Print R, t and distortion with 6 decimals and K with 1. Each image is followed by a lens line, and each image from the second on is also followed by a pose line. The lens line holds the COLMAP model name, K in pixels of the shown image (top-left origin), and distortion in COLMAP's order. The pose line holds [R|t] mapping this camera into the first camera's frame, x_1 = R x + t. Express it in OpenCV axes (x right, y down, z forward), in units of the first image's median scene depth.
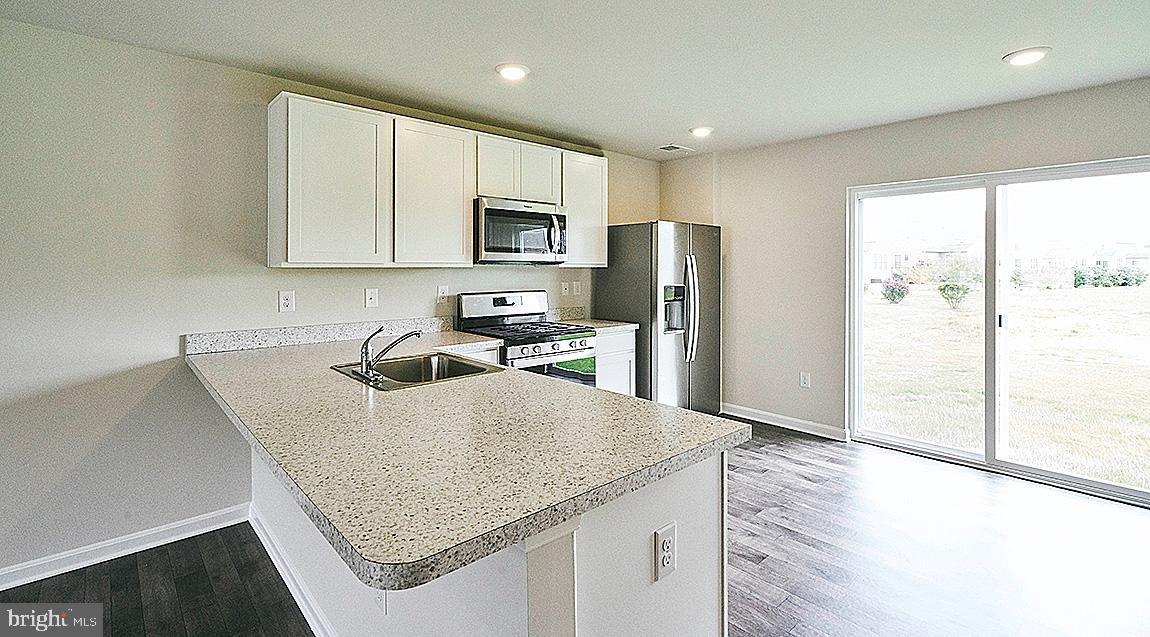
lens RADIAL K [[512.6, 0, 578.9], [0, 512.6, 275.7], [0, 0, 1]] dist [-0.000916, 0.001655]
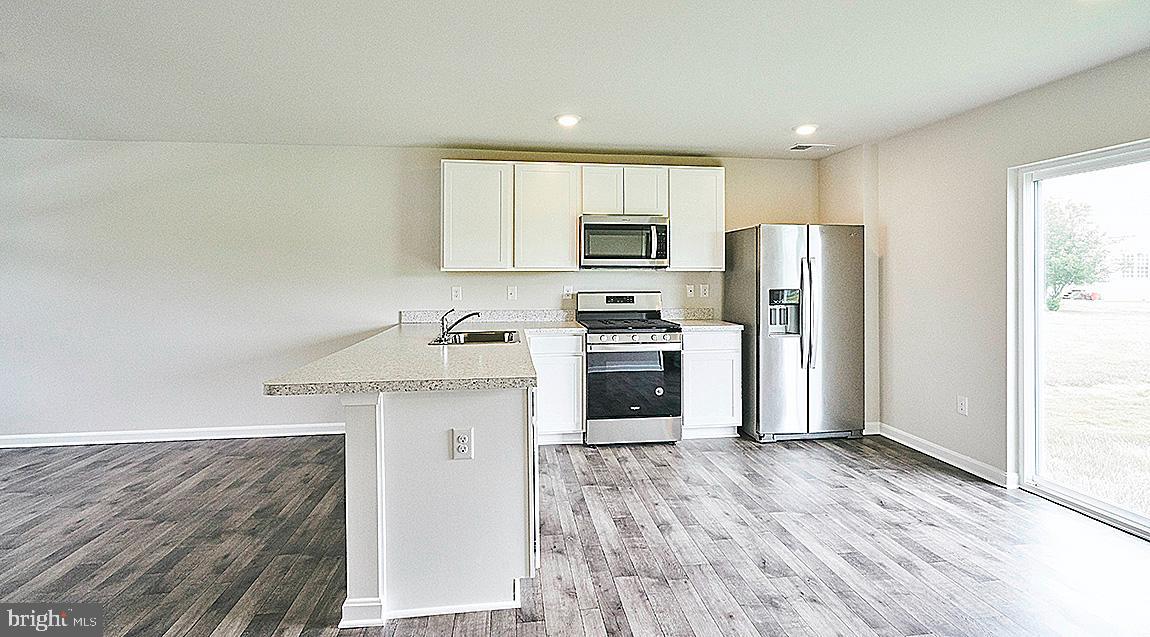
lens RADIAL K [[512.6, 0, 579.3], [0, 512.6, 280.9], [0, 0, 1]] dist [-0.000916, 0.001655]
pose [[0.823718, 0.004864, -0.566979, 0.506708], [-0.007120, 0.999973, -0.001764, 0.010319], [0.566955, 0.005490, 0.823730, -0.042970]]
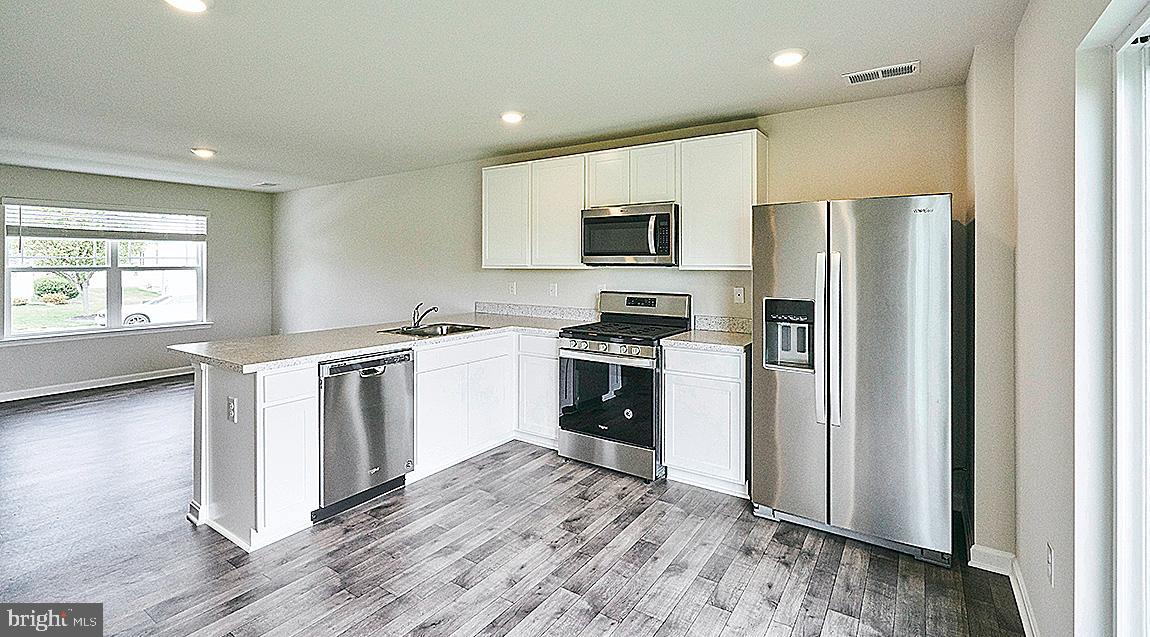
lens RADIAL K [[512.6, 0, 571.9], [0, 512.6, 274.0], [0, 0, 1]] dist [-0.000916, 0.001655]
pose [[0.225020, 0.026980, -0.973980, 0.921358], [-0.012357, 0.999615, 0.024835, -0.033120], [0.974276, 0.006447, 0.225267, 0.691011]]
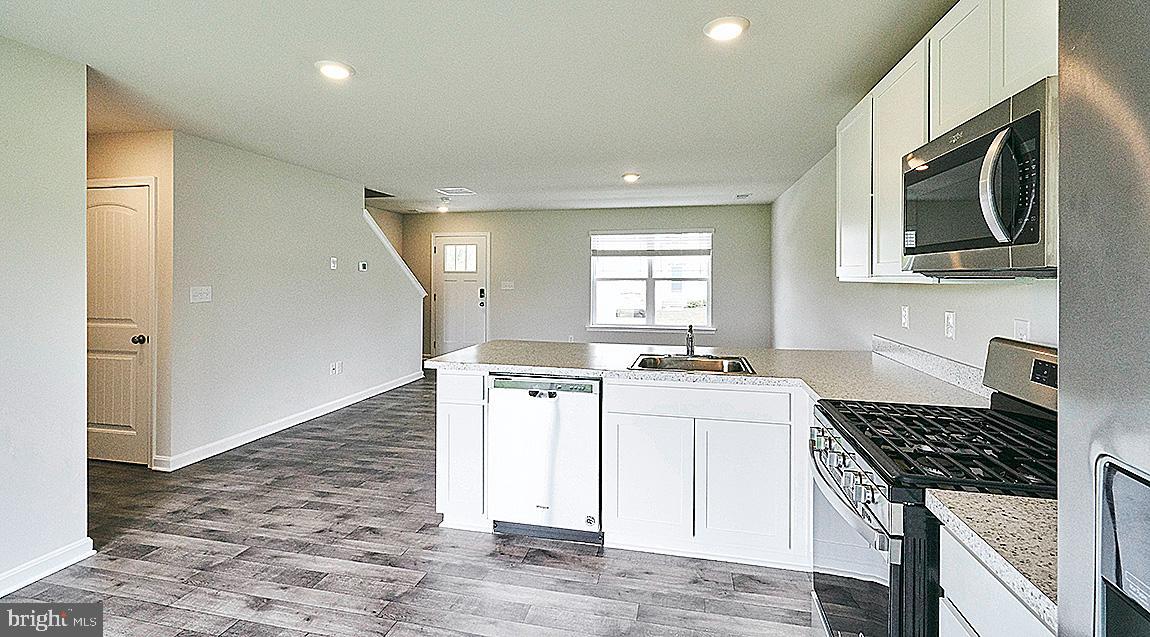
lens RADIAL K [[512.6, 0, 575.2], [0, 512.6, 271.9], [0, 0, 1]] dist [-0.000916, 0.001655]
pose [[-0.827739, 0.000920, -0.561113, 0.399158], [-0.002189, 0.999986, 0.004869, -0.030590], [0.561109, 0.005258, -0.827725, 1.223329]]
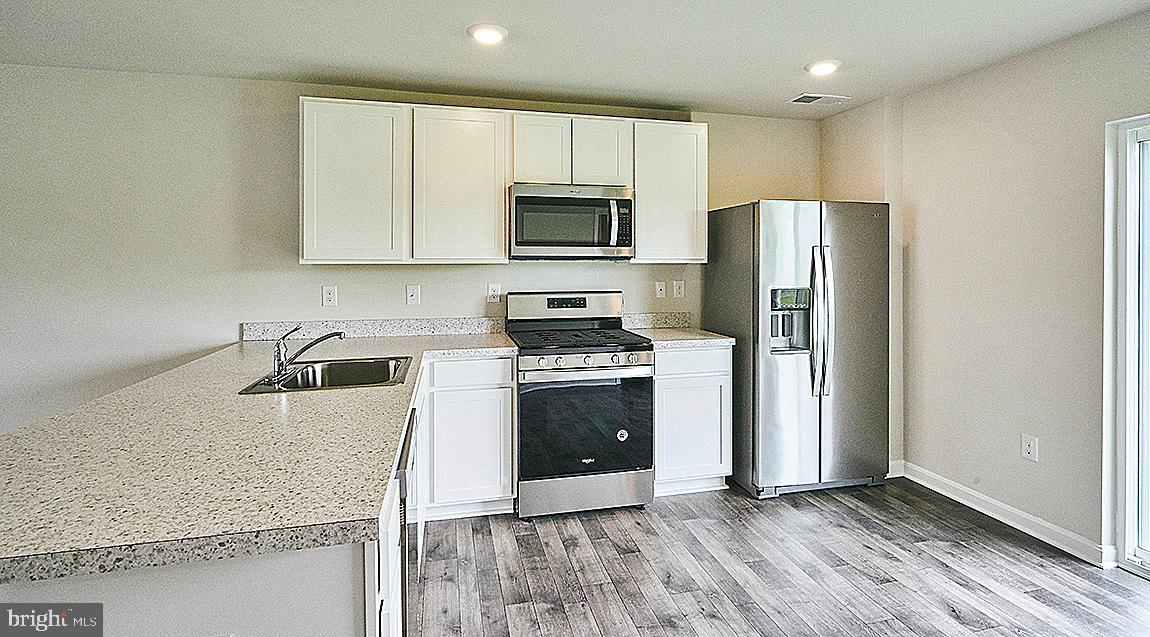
lens RADIAL K [[551.8, 0, 583.3], [0, 551.8, 269.8], [0, 0, 1]] dist [0.005831, 0.000037]
pose [[0.880612, 0.005788, -0.473802, 0.359698], [-0.006514, 0.999979, 0.000110, -0.006278], [0.473793, 0.002990, 0.880631, 0.212192]]
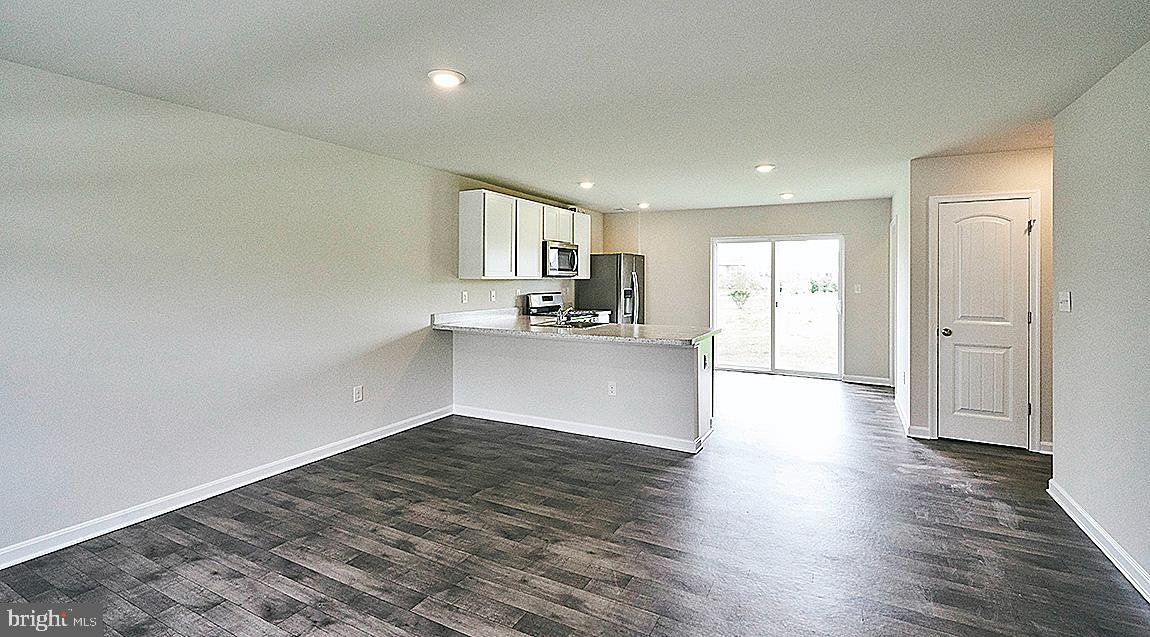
lens RADIAL K [[512.6, 0, 580.2], [0, 512.6, 236.1], [0, 0, 1]] dist [-0.000916, 0.001655]
pose [[0.940857, 0.021319, 0.338133, -0.687010], [0.013517, 0.994862, -0.100338, 0.017641], [-0.338535, 0.098974, 0.935734, -0.749174]]
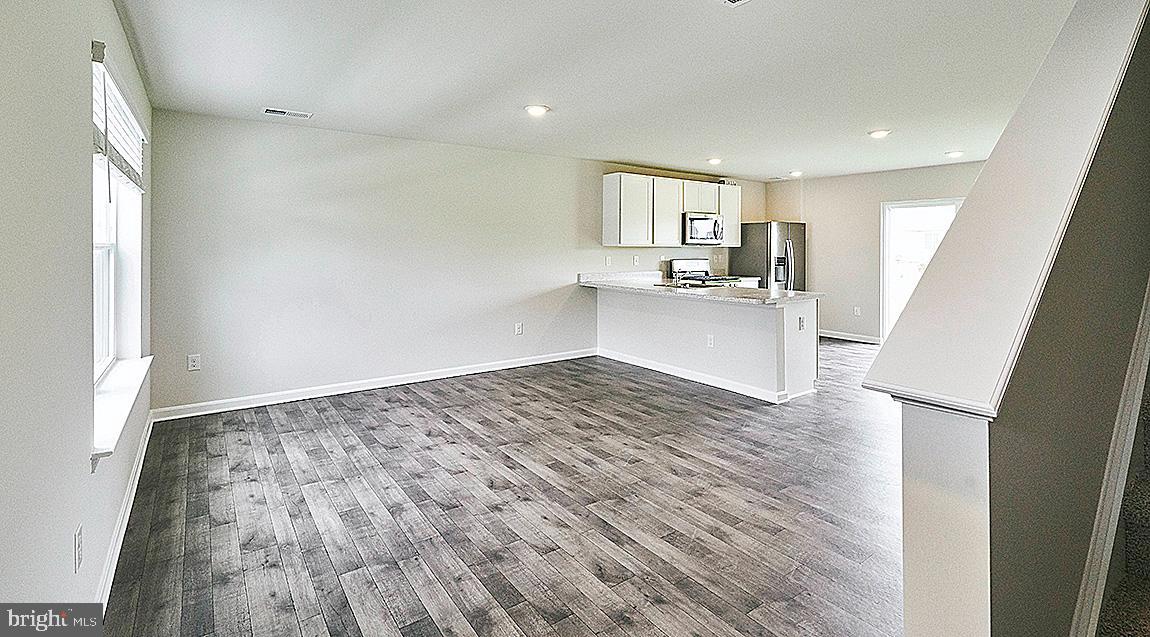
lens RADIAL K [[506.8, 0, 562.9], [0, 506.8, 250.3], [0, 0, 1]] dist [-0.019861, -0.000017]
pose [[0.993762, -0.002411, -0.111496, -0.444612], [0.000618, 0.999870, -0.016111, 0.030442], [0.111520, 0.015942, 0.993634, -1.008131]]
